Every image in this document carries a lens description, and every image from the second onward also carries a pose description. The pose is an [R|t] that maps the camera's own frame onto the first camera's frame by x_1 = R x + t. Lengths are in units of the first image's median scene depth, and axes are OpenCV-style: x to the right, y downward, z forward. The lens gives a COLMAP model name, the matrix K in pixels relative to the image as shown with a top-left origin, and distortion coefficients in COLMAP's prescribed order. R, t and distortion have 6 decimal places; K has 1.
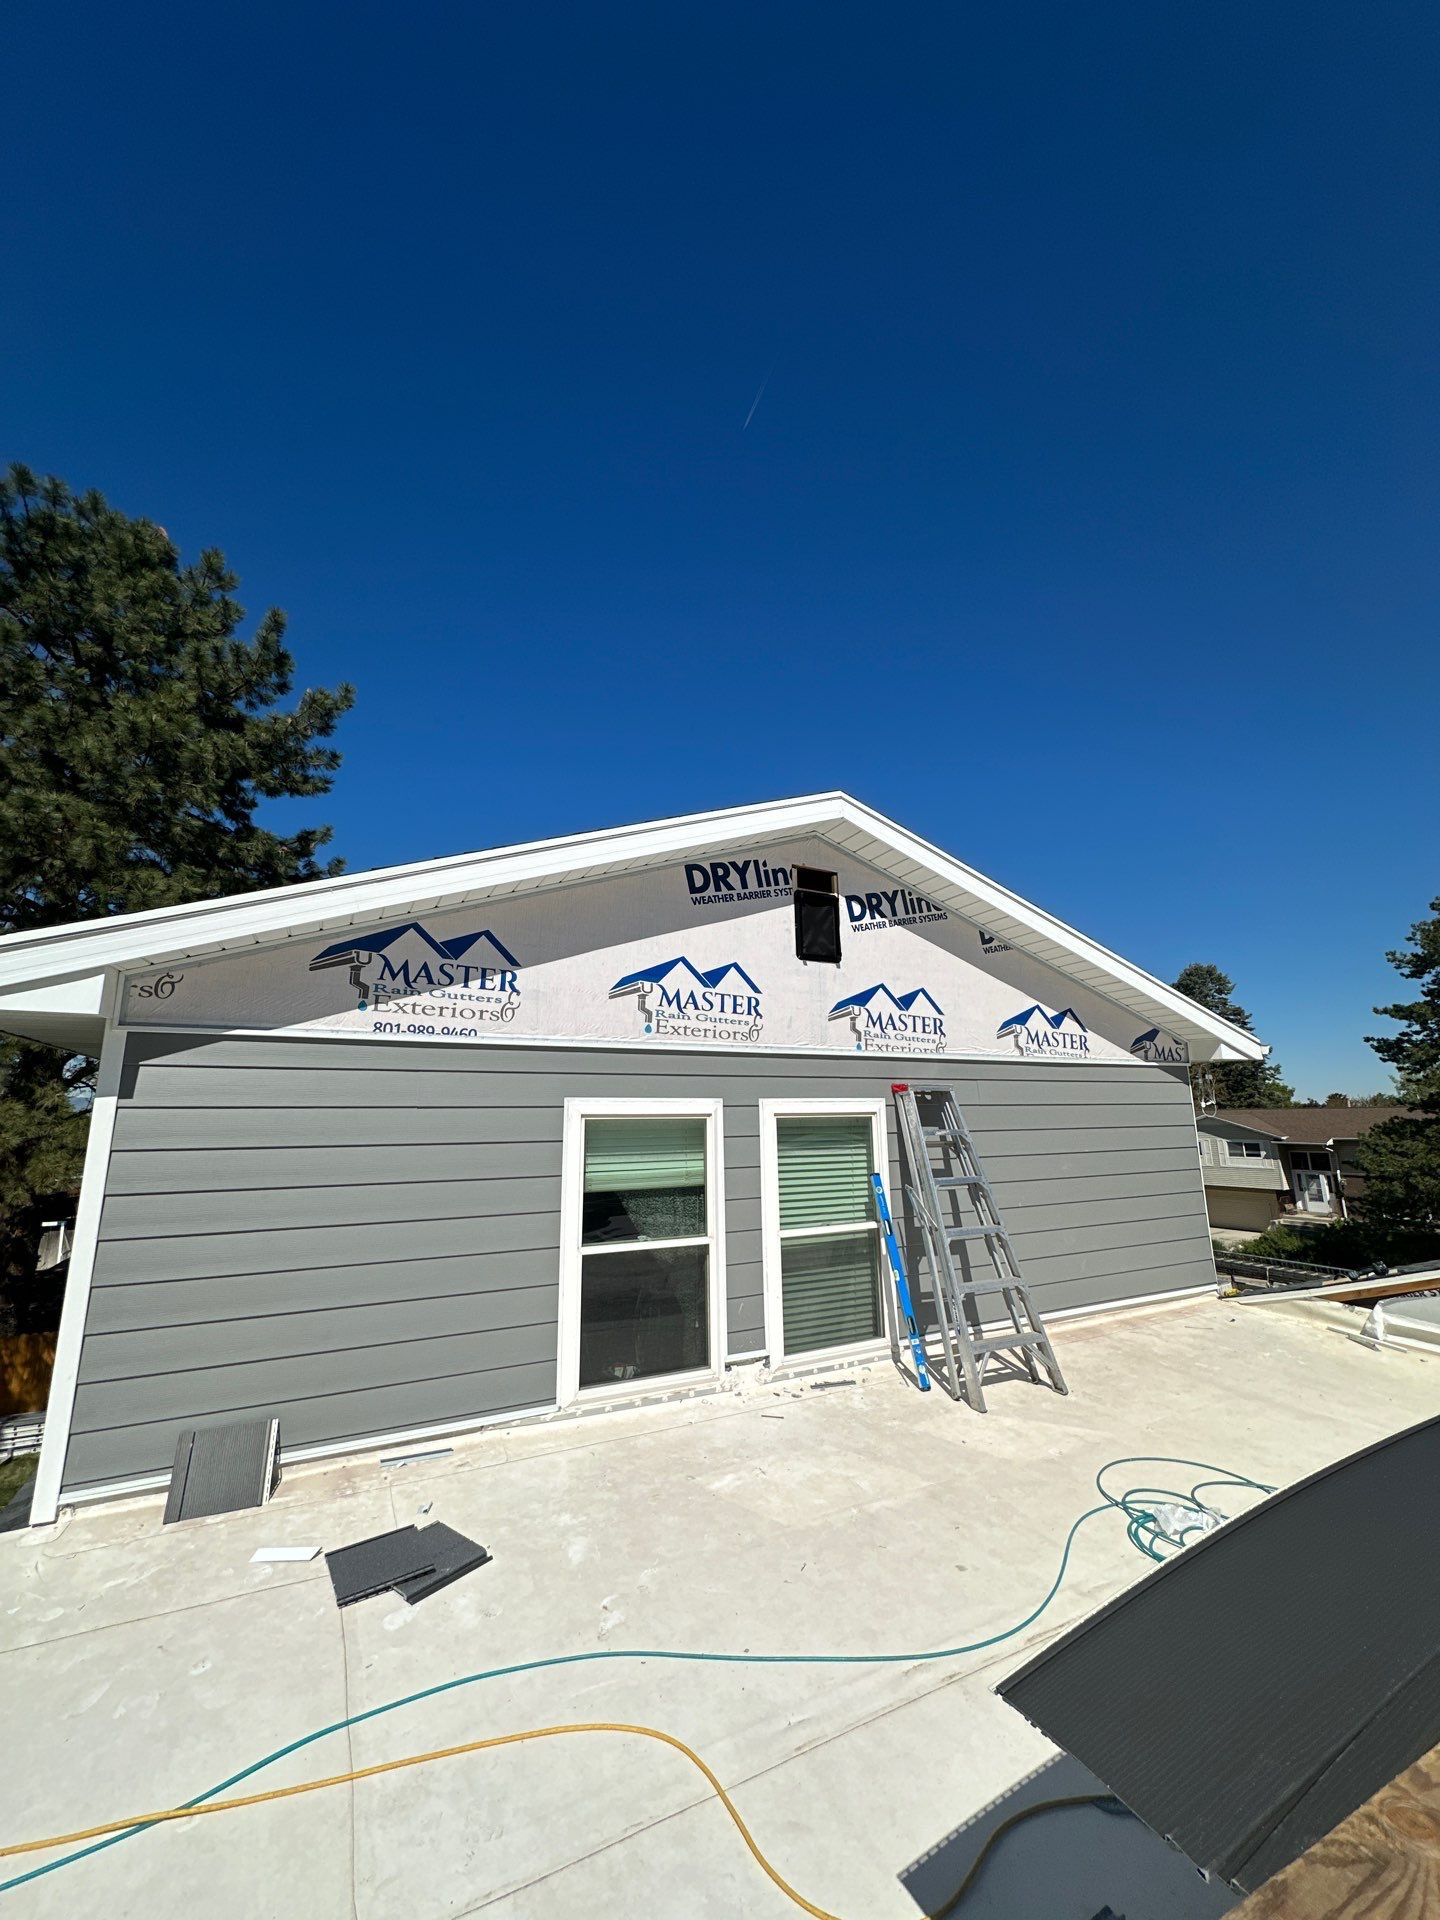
lens RADIAL K [[756.3, 0, 718.0], [0, 756.3, 951.0], [0, 0, 1]] dist [-0.001699, 0.000301]
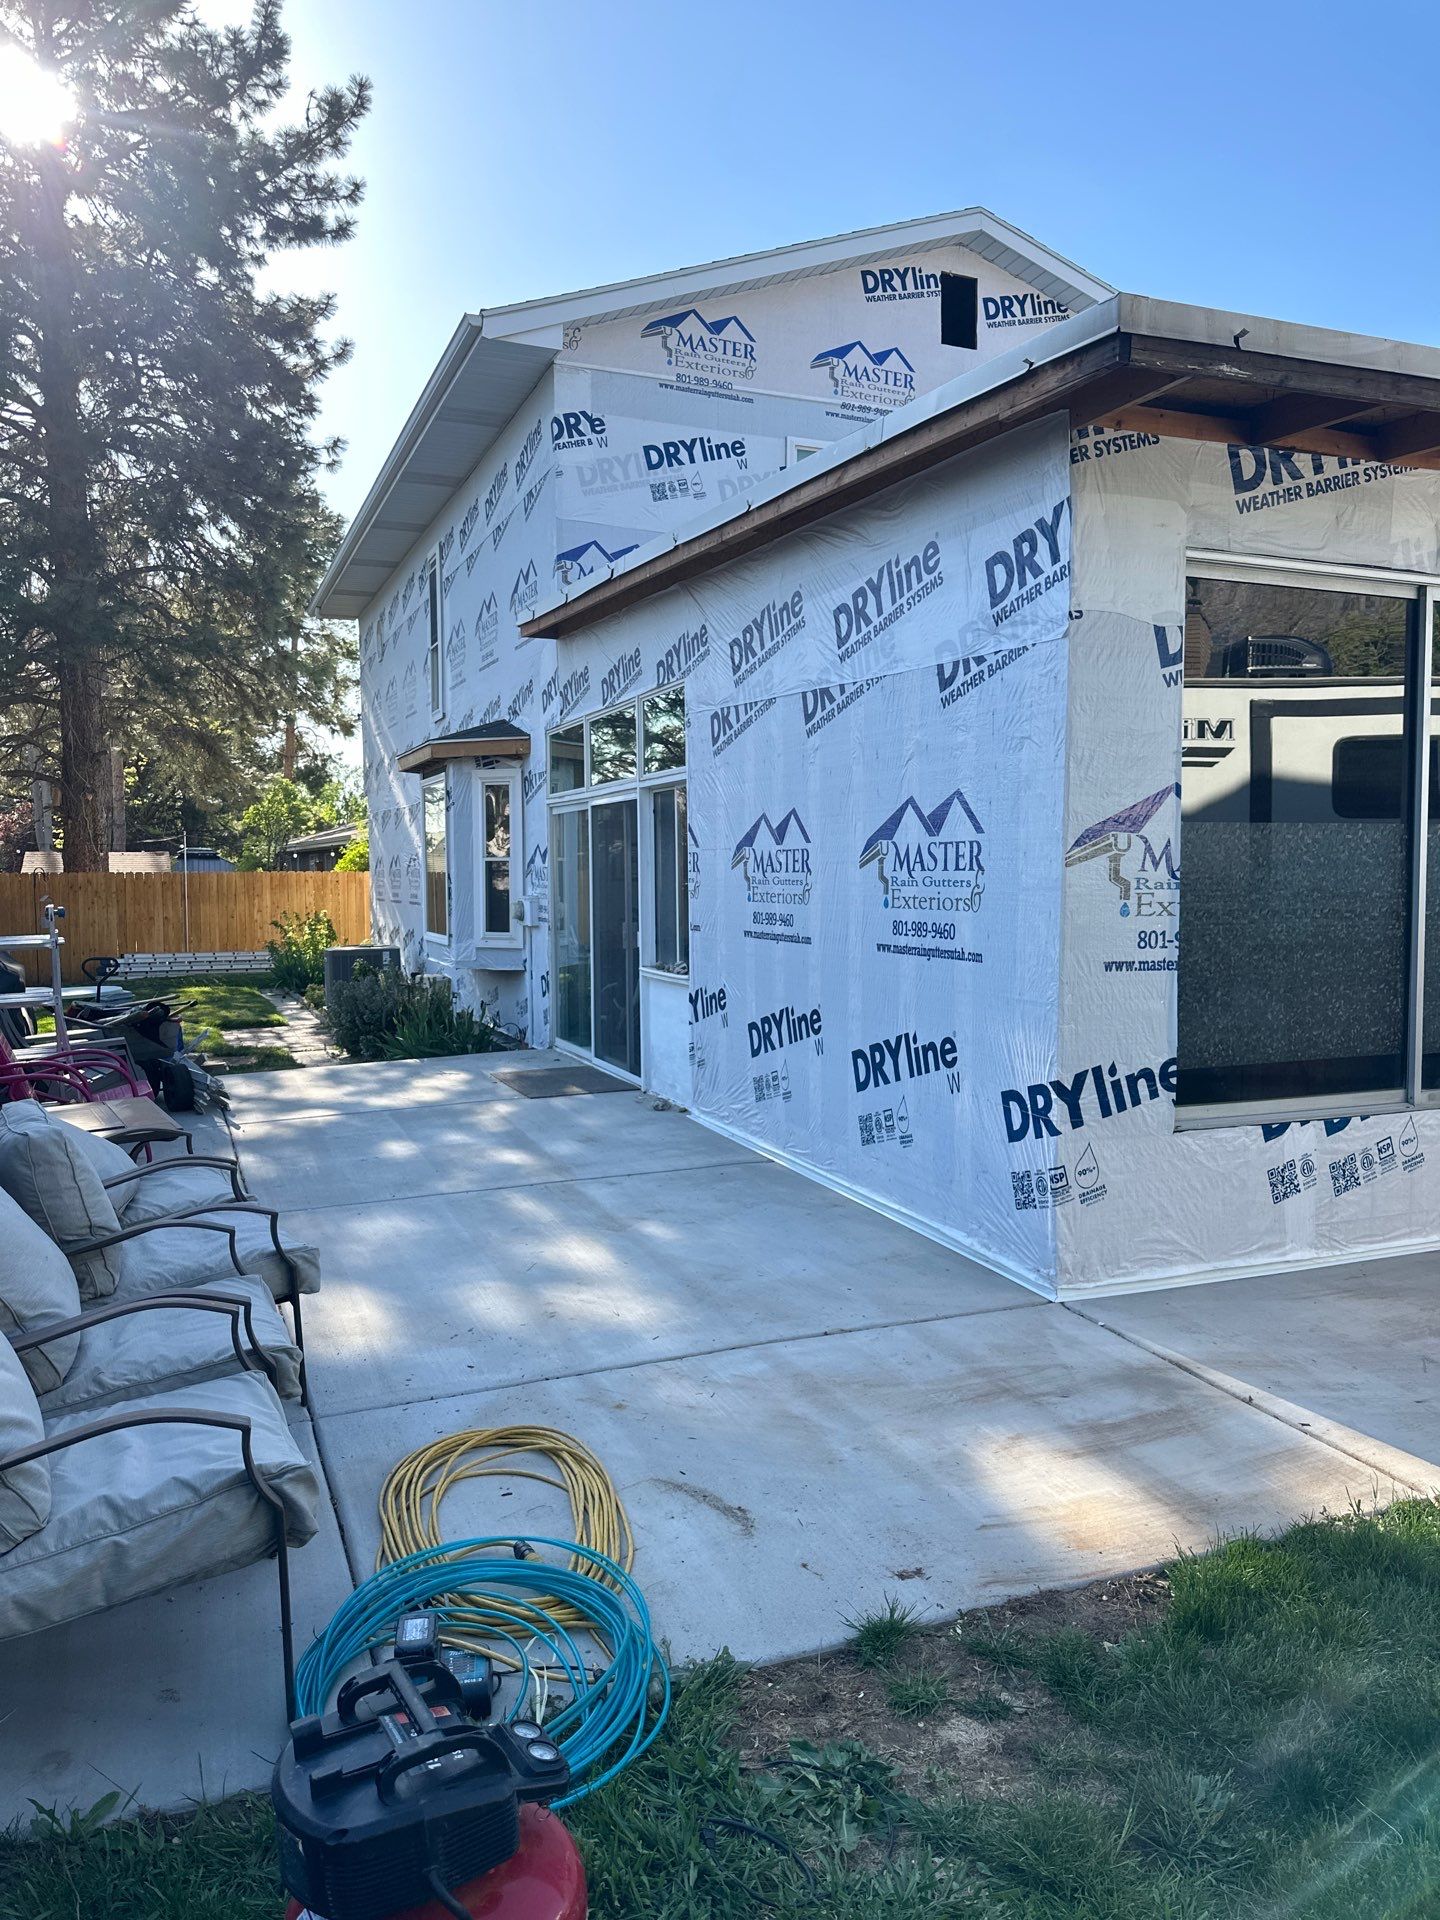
lens RADIAL K [[1356.0, 0, 700.7], [0, 1356.0, 921.9], [0, 0, 1]] dist [0.118150, -0.185468]
pose [[0.995706, 0.014576, -0.091422, -0.083993], [0.009099, 0.967337, 0.253331, 0.374324], [0.092129, -0.253075, 0.963050, -1.660801]]
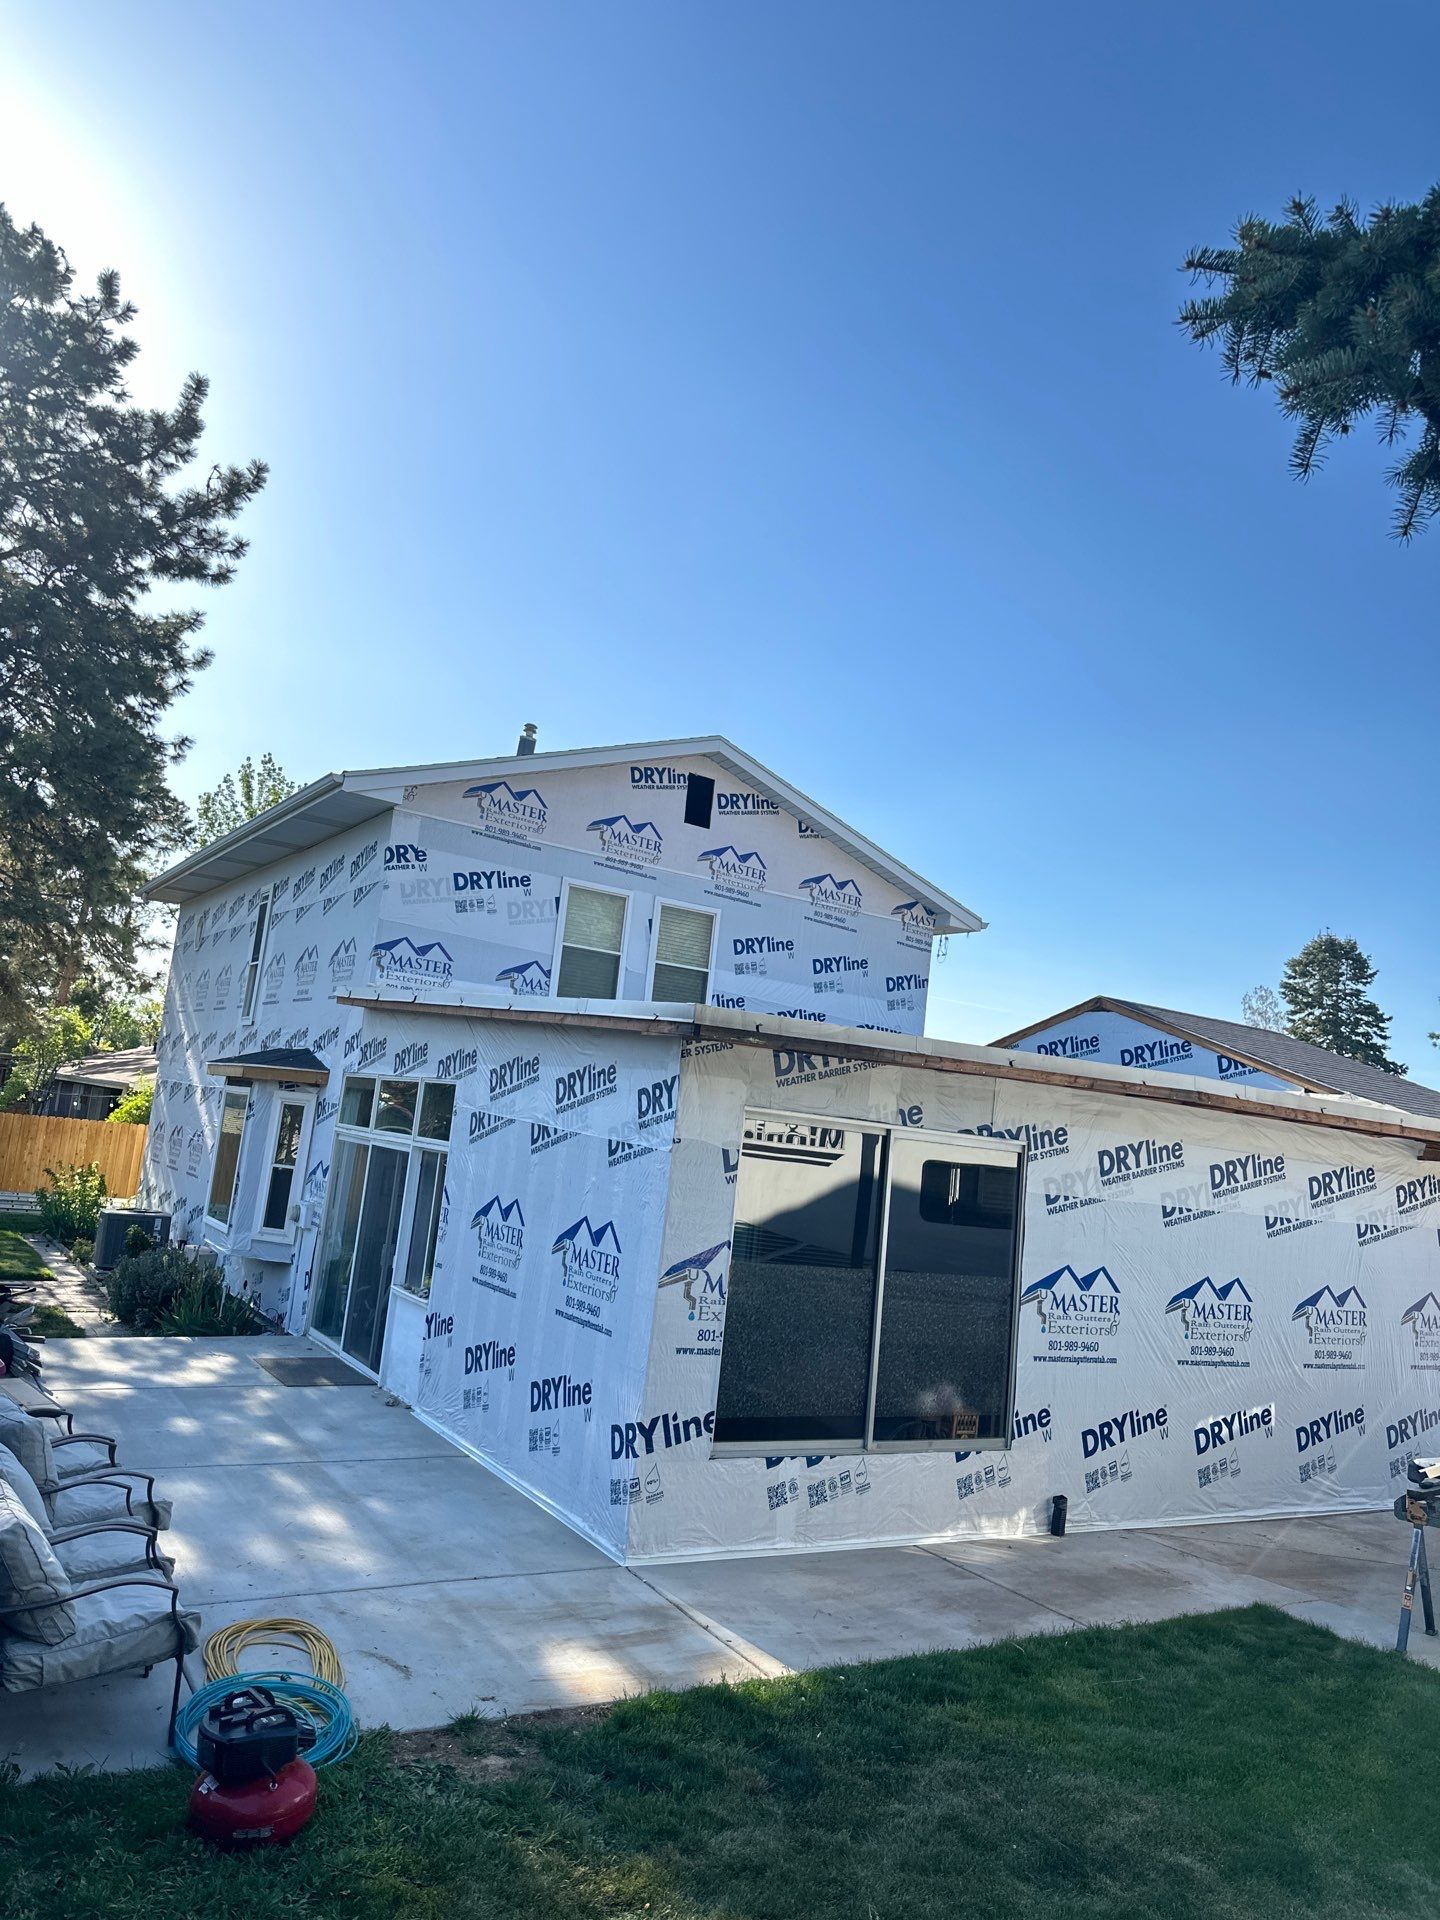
lens RADIAL K [[1356.0, 0, 700.7], [0, 1356.0, 921.9], [0, 0, 1]] dist [0.118150, -0.185468]
pose [[0.990038, 0.128991, 0.056452, -0.012599], [-0.132451, 0.989214, 0.062555, 0.032254], [-0.047774, -0.069409, 0.996444, -2.314802]]
